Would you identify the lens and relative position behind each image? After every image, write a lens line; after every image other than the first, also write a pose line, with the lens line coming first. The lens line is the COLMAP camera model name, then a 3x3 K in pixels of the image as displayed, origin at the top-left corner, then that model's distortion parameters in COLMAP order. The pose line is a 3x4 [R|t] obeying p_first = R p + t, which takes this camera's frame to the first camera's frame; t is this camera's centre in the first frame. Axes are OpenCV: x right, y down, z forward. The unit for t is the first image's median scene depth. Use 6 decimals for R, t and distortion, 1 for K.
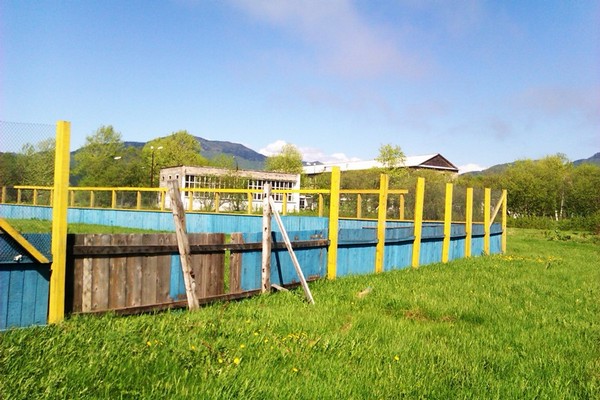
lens RADIAL K [[531.4, 0, 300.0], [0, 531.4, 200.0], [0, 0, 1]] dist [0.007449, 0.002192]
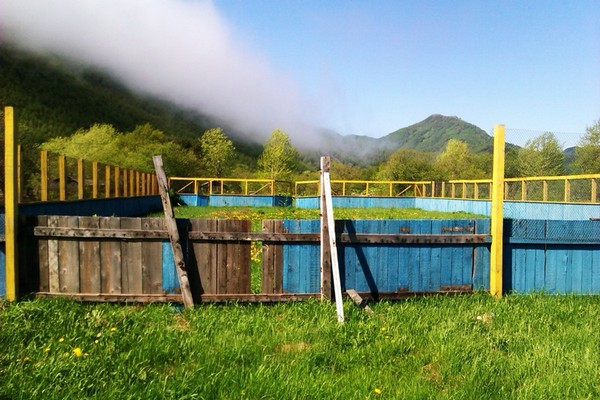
lens RADIAL K [[531.4, 0, 300.0], [0, 531.4, 200.0], [0, 0, 1]] dist [0.007449, 0.002192]
pose [[0.714184, -0.007278, -0.699920, 0.556521], [0.017795, 0.999812, 0.007761, 0.030737], [0.699731, -0.017998, 0.714179, 0.537322]]
